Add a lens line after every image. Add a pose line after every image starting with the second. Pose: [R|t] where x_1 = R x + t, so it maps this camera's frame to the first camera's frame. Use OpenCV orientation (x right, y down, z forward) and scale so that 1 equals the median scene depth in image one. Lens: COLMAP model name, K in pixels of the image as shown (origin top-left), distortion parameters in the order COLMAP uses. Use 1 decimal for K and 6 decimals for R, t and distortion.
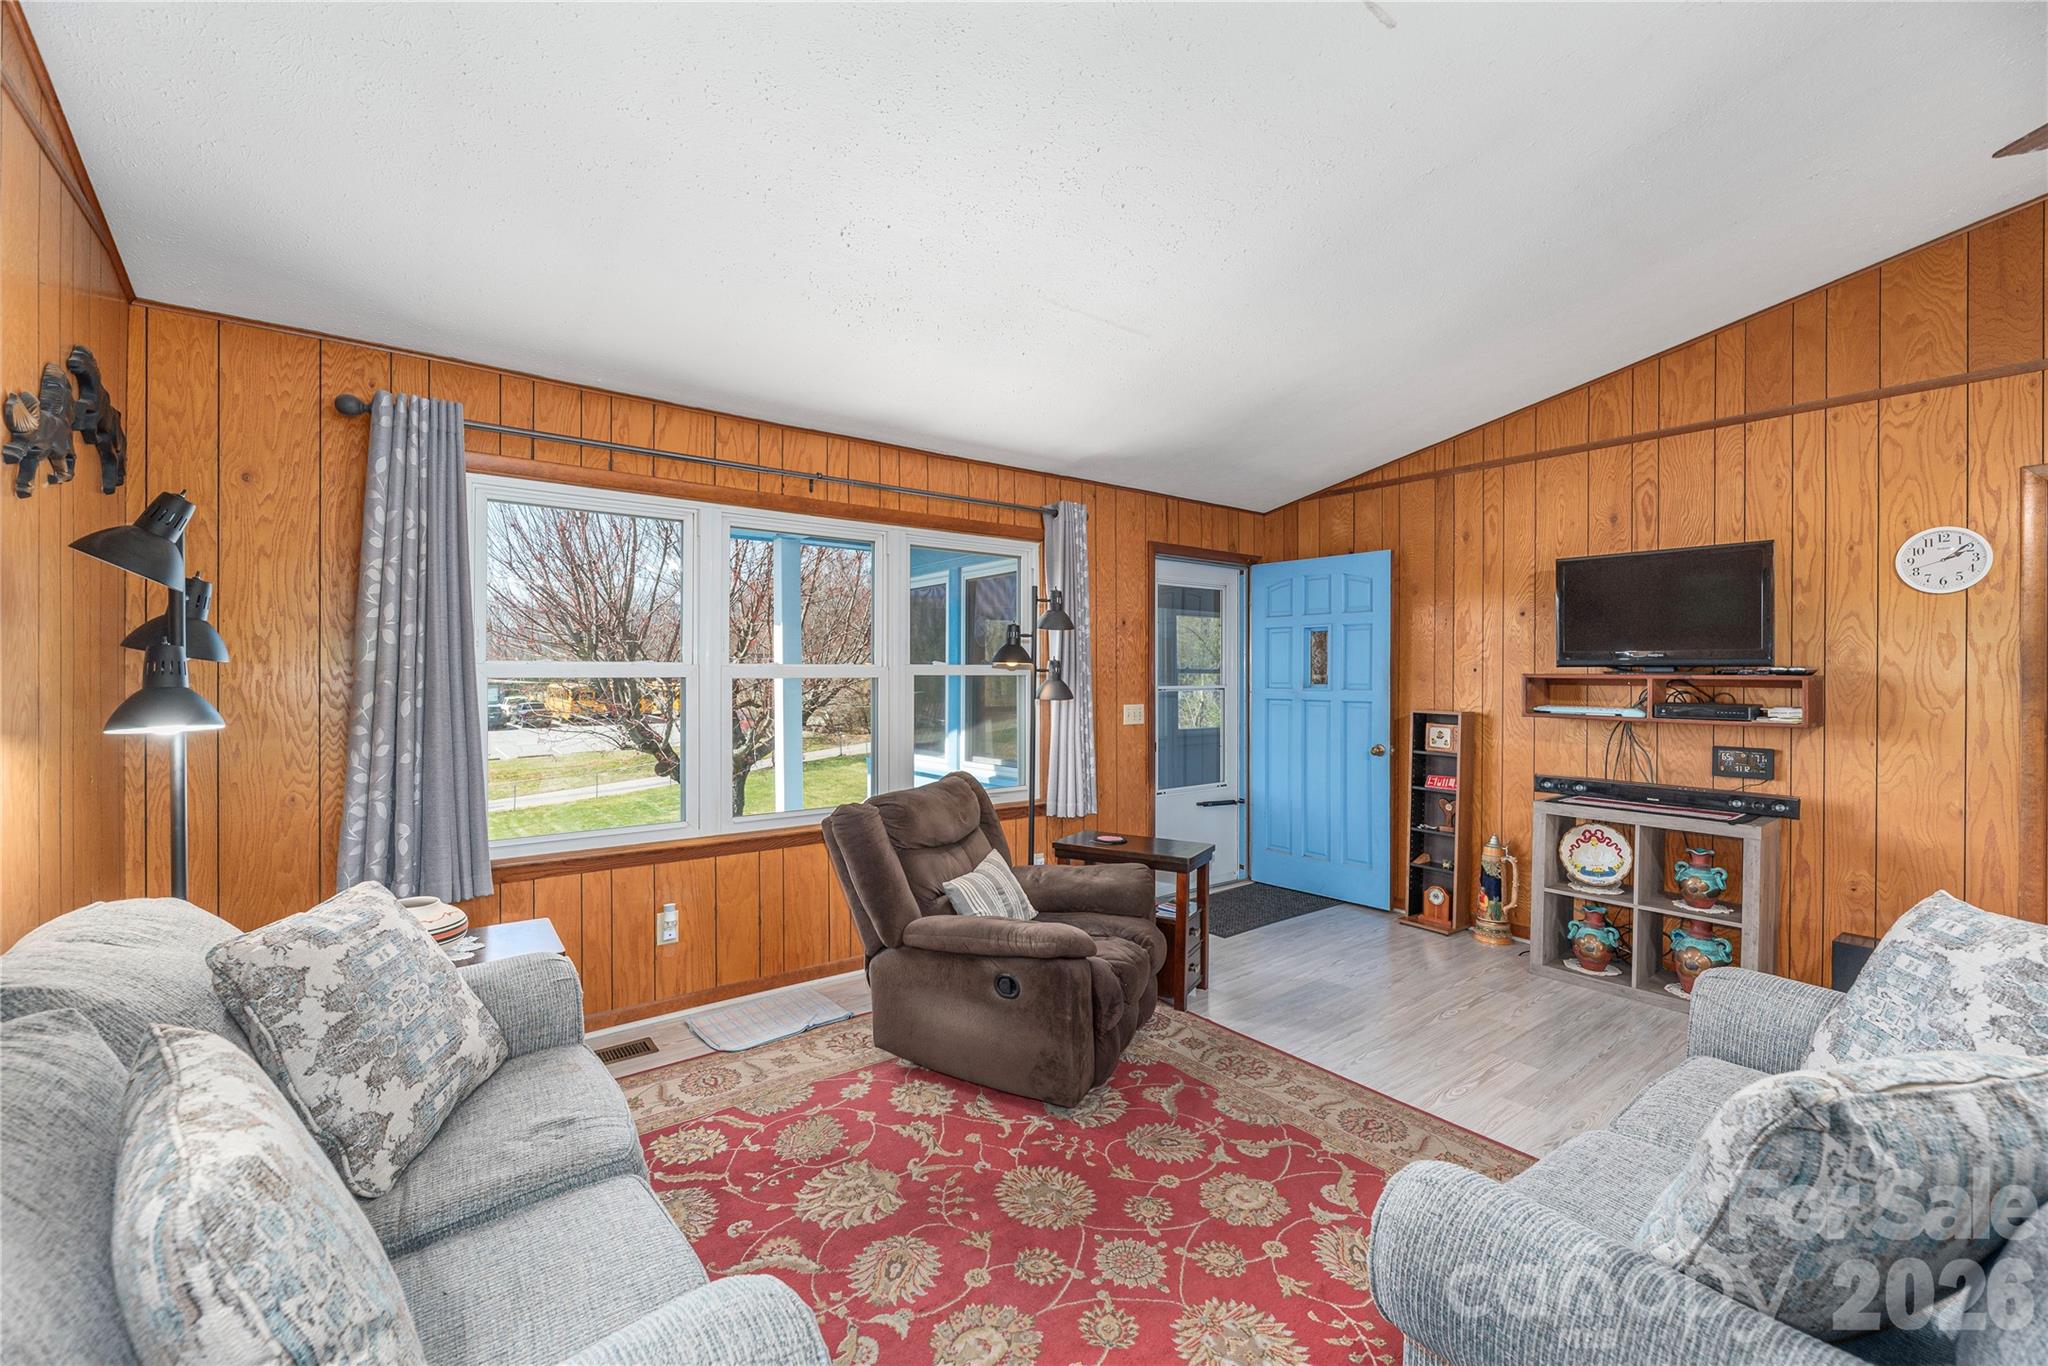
lens RADIAL K [[845.9, 0, 1019.2], [0, 845.9, 675.2], [0, 0, 1]] dist [-0.002679, -0.000958]
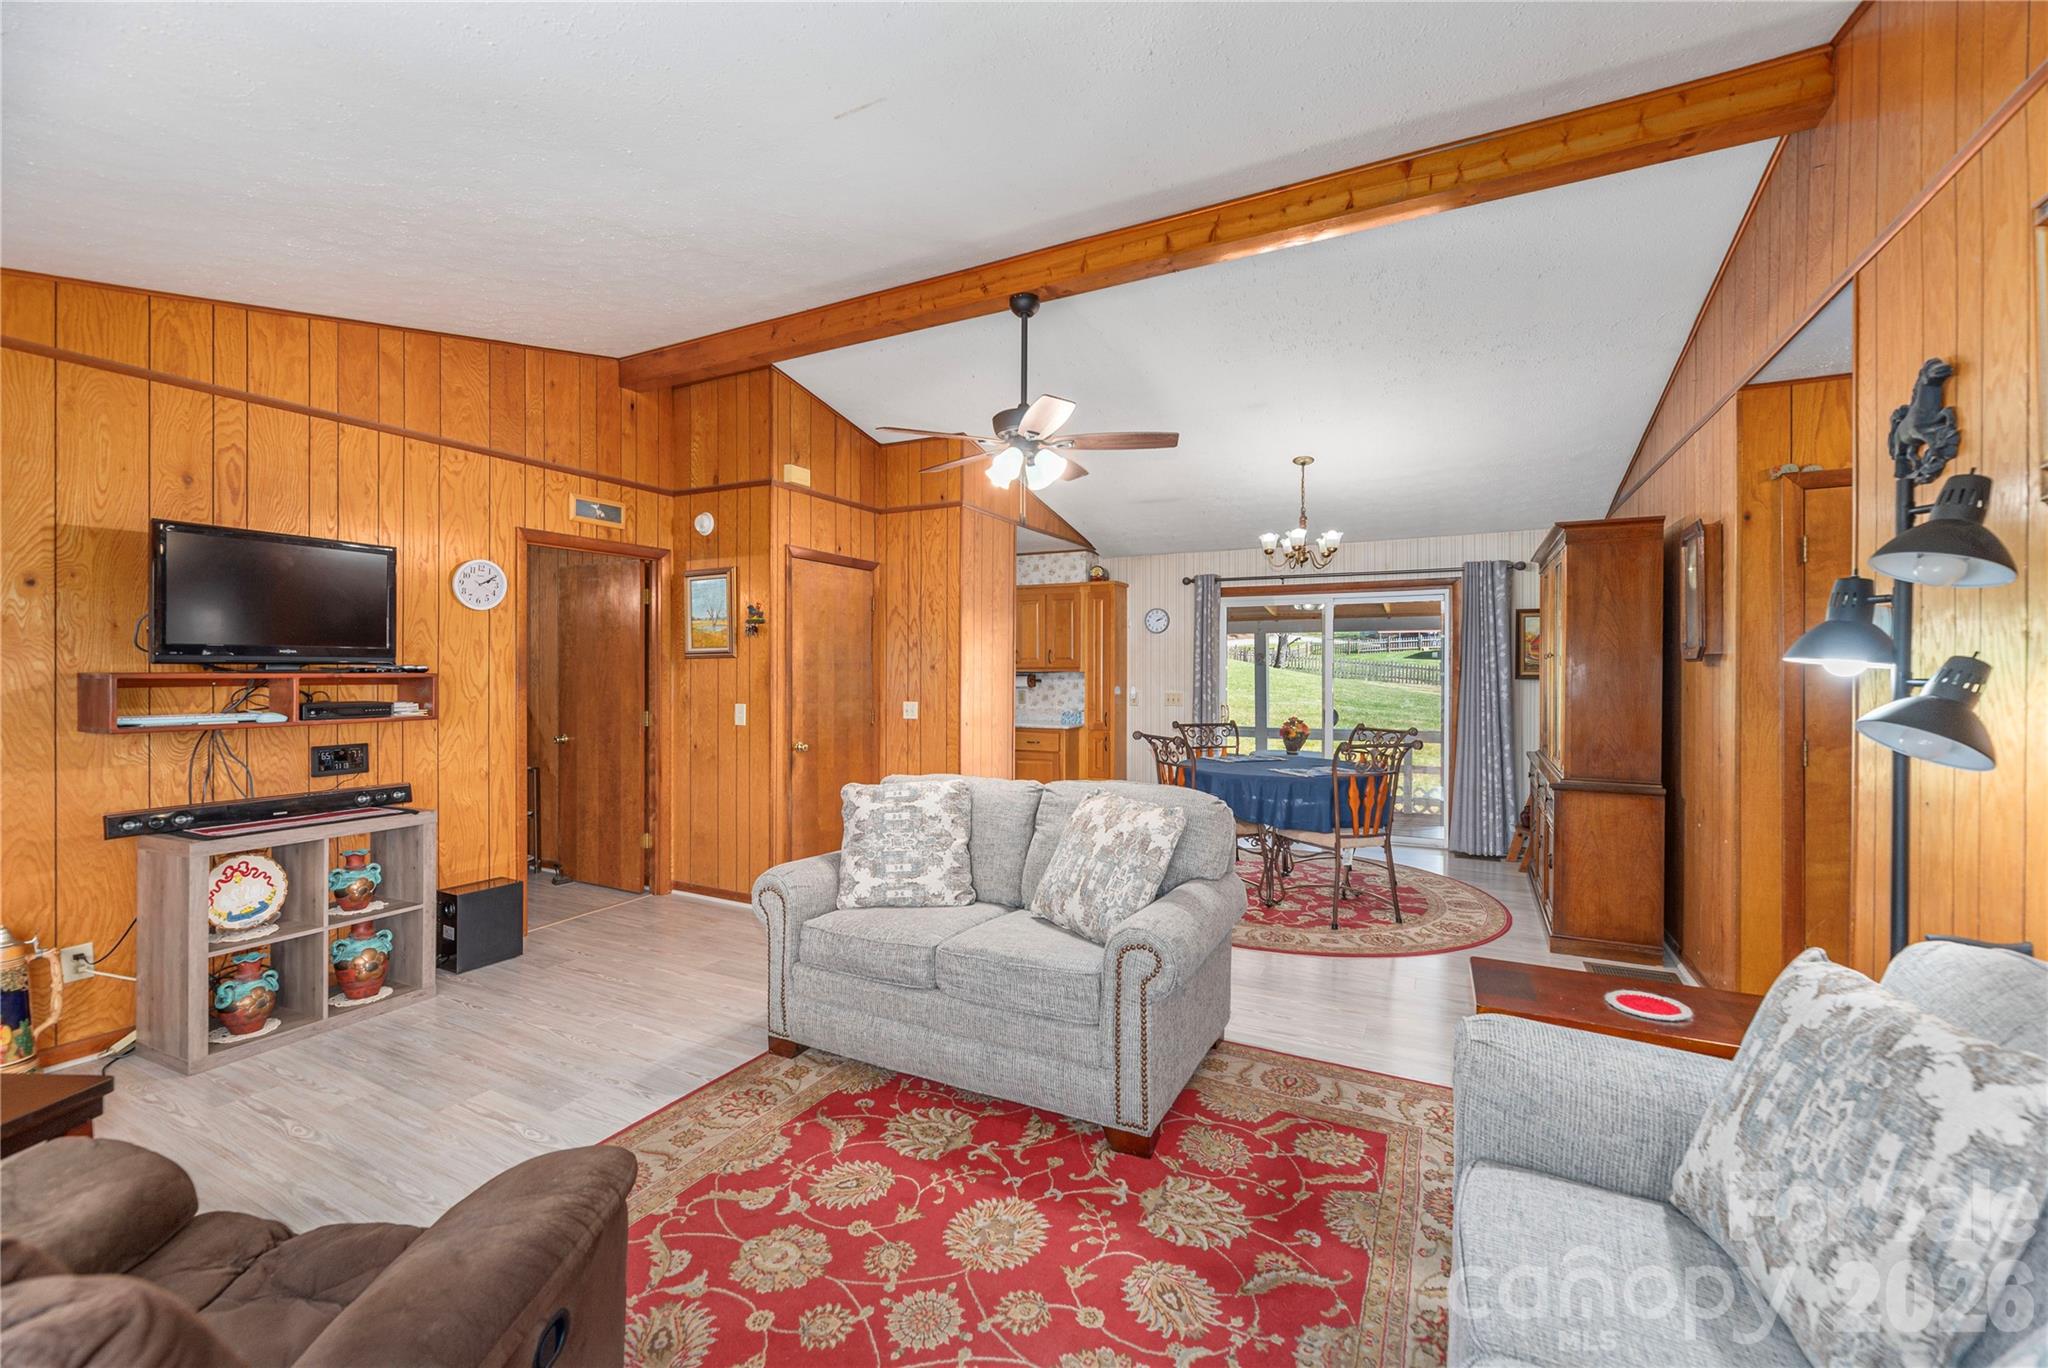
lens RADIAL K [[841.3, 0, 1016.4], [0, 841.3, 676.0], [0, 0, 1]] dist [-0.001308, -0.000150]
pose [[-0.419885, -0.009447, 0.907528, -0.449234], [0.000961, 0.999941, 0.010853, -0.007691], [-0.907577, 0.005429, -0.419851, 0.791958]]
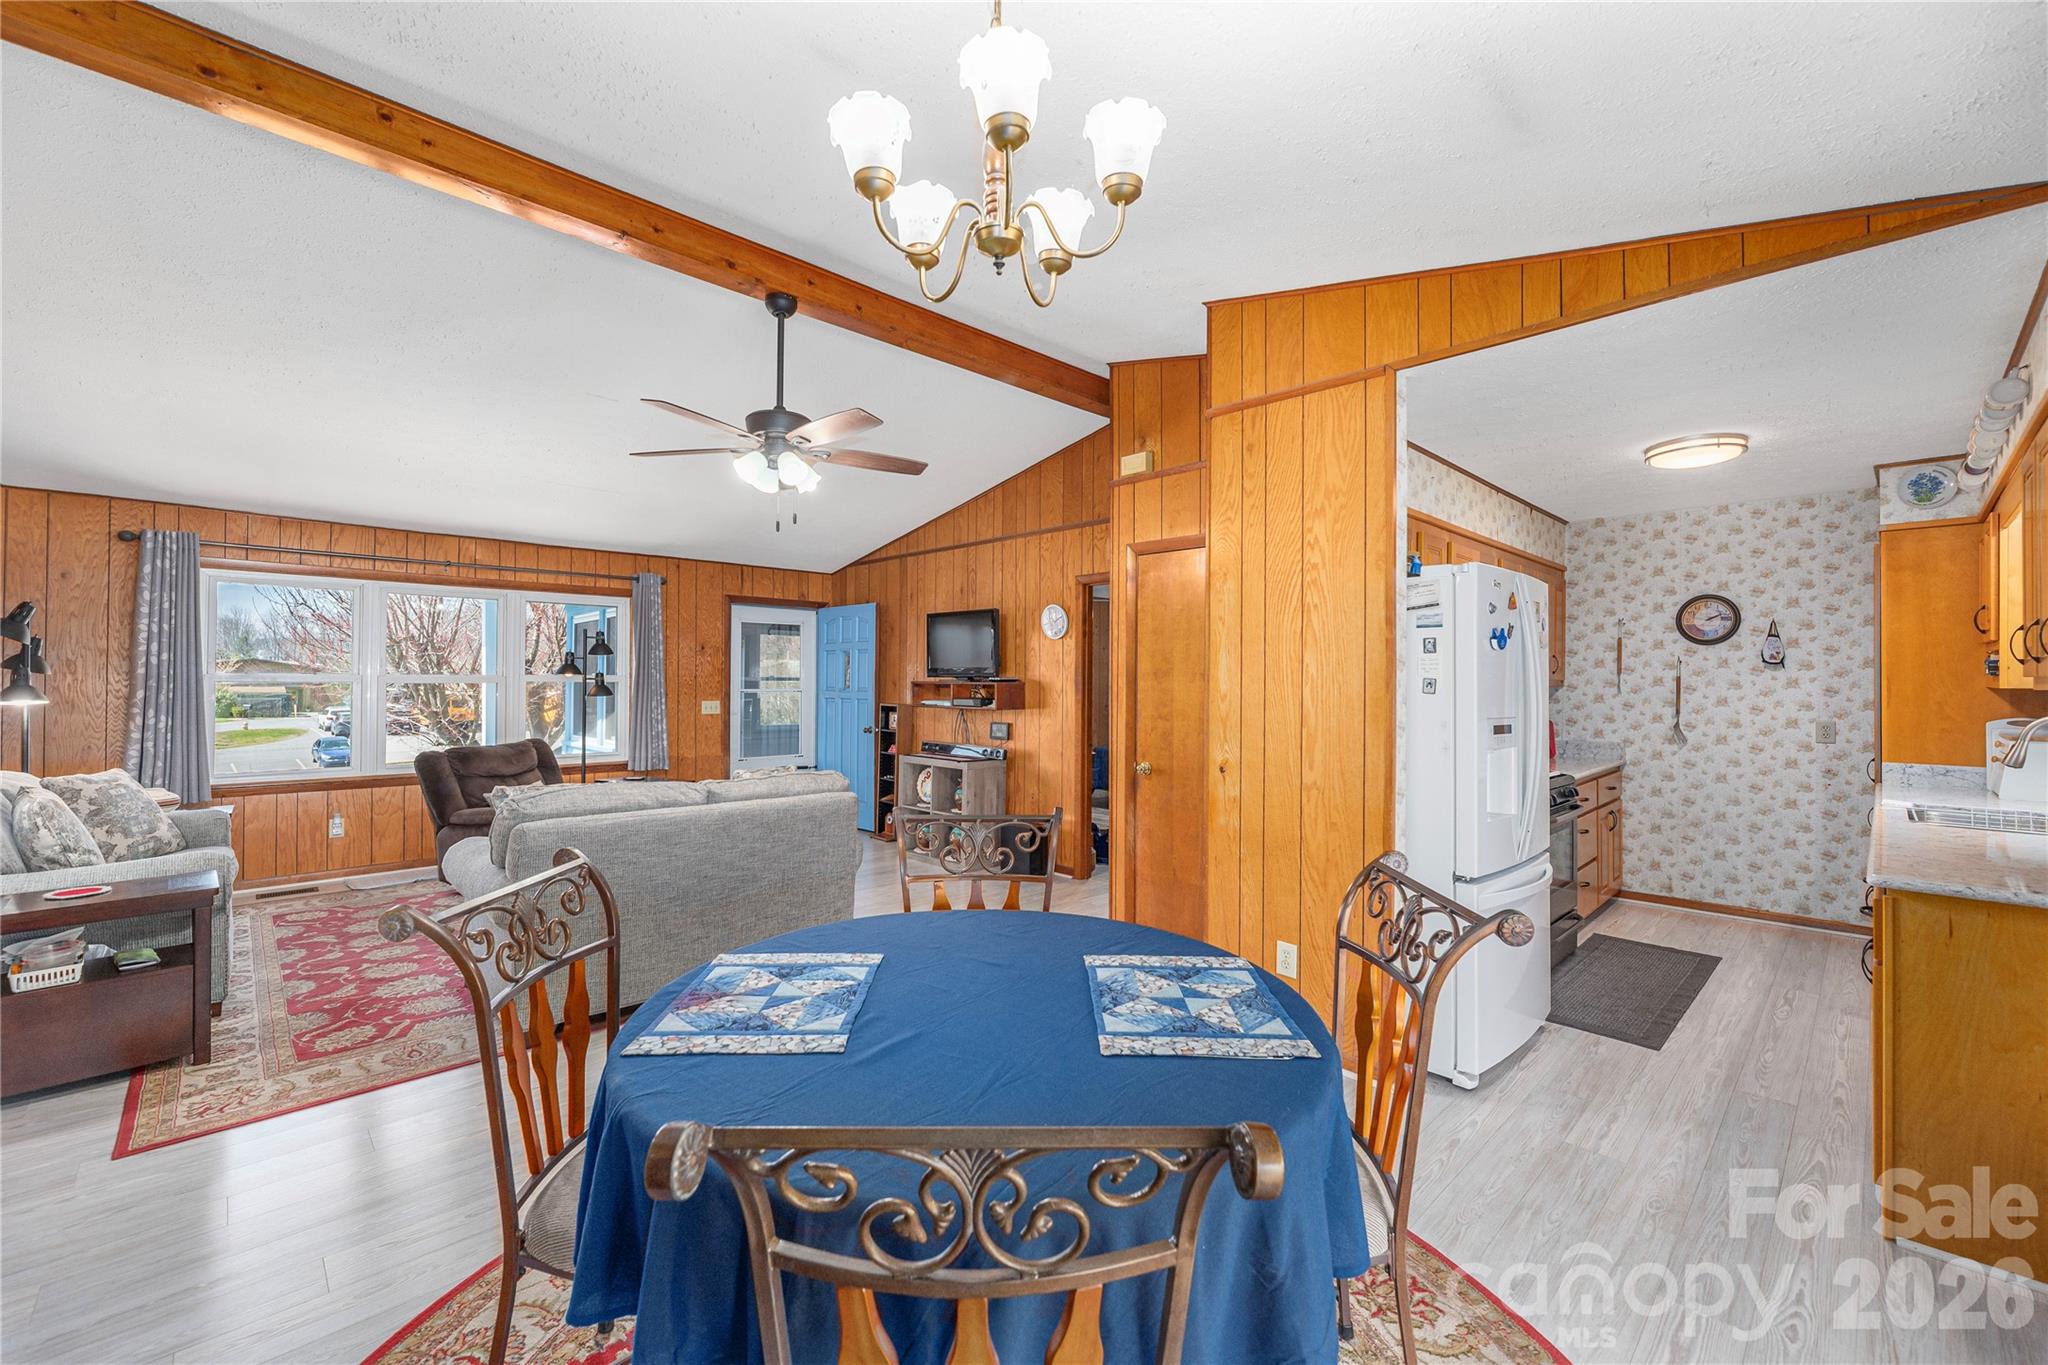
lens RADIAL K [[826.9, 0, 1014.2], [0, 826.9, 672.4], [0, 0, 1]] dist [-0.000861, 0.000725]
pose [[0.994348, 0.002194, 0.106152, 0.809939], [-0.000673, 0.999897, -0.014357, 0.005595], [-0.106172, 0.014204, 0.994246, -0.858694]]
